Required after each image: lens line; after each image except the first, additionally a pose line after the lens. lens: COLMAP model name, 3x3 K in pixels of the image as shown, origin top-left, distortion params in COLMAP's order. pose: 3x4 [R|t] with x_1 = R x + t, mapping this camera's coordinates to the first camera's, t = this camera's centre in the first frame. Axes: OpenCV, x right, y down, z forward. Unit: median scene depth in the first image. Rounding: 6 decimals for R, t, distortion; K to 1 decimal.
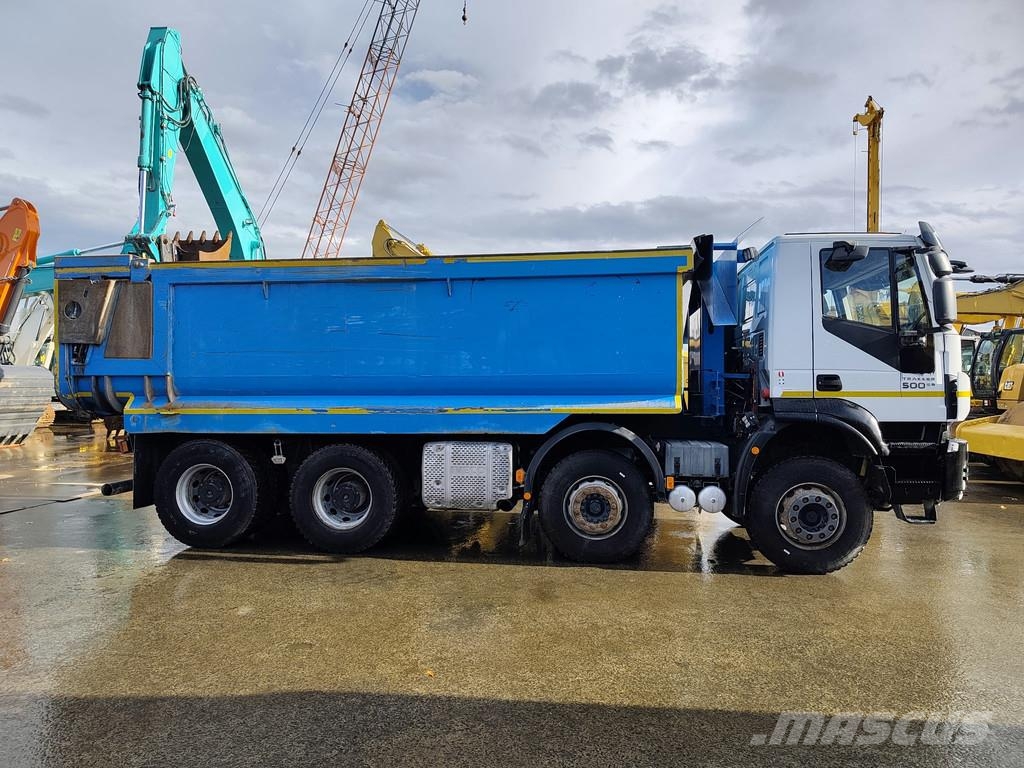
lens RADIAL K [[688.9, 0, 515.8], [0, 688.9, 372.0], [0, 0, 1]] dist [0.007896, 0.001283]
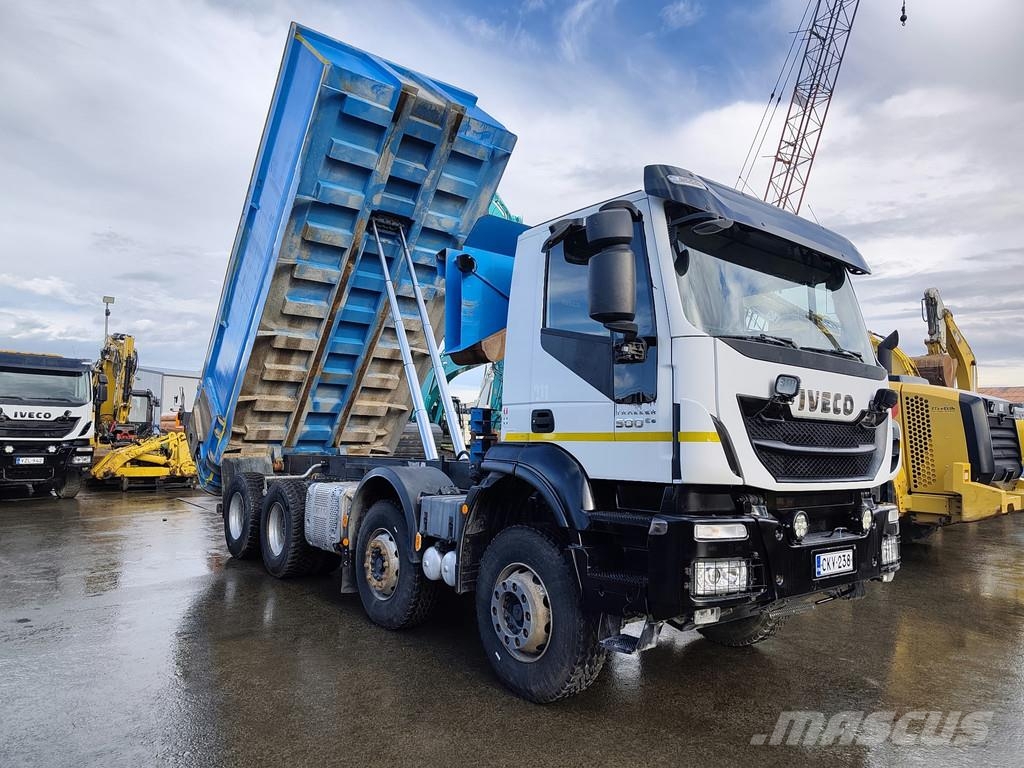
lens RADIAL K [[685.8, 0, 525.6], [0, 685.8, 370.1], [0, 0, 1]] dist [0.063587, -0.055594]
pose [[0.733374, -0.060777, -0.677103, 0.899286], [-0.001706, 0.995828, -0.091234, 0.027561], [0.679823, 0.068064, 0.730211, 0.459916]]
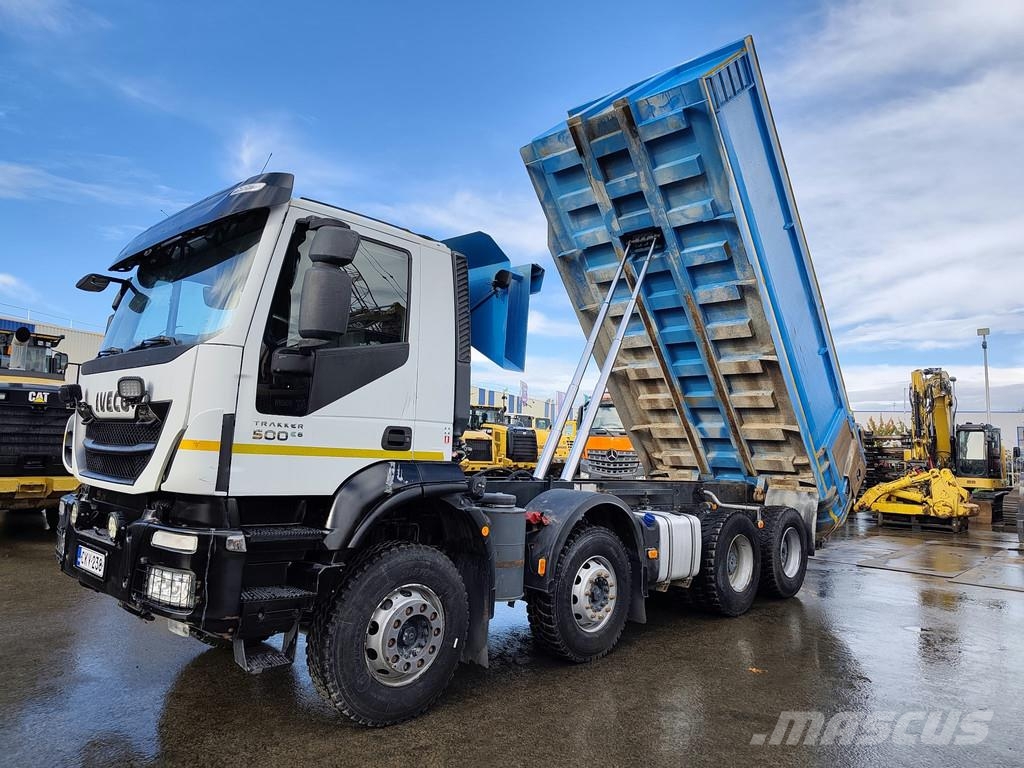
lens RADIAL K [[679.1, 0, 506.6], [0, 679.1, 362.4], [0, 0, 1]] dist [0.002348, -0.001732]
pose [[-0.588236, -0.132912, -0.797693, 0.963379], [-0.021955, 0.988662, -0.148541, 0.048531], [0.808392, -0.069864, -0.584484, 1.810335]]
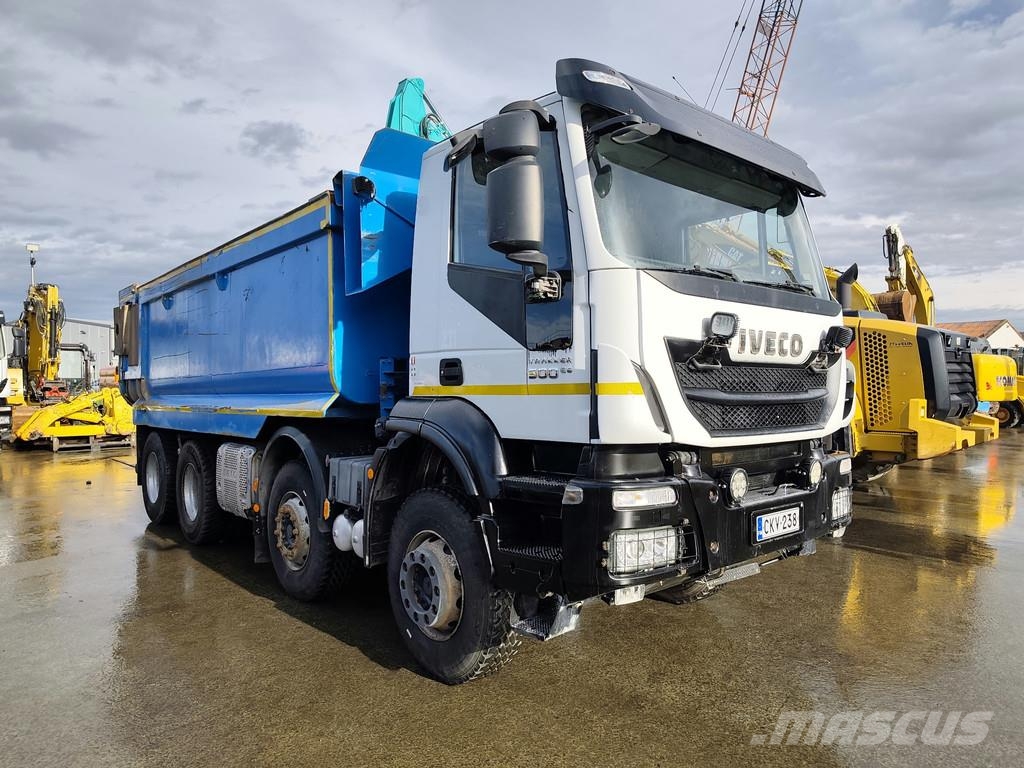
lens RADIAL K [[688.9, 0, 515.8], [0, 688.9, 372.0], [0, 0, 1]] dist [0.007896, 0.001283]
pose [[0.753129, -0.022642, -0.657483, 0.876267], [0.022242, 0.999713, -0.008949, 0.021793], [0.657497, -0.007884, 0.753416, 0.566164]]
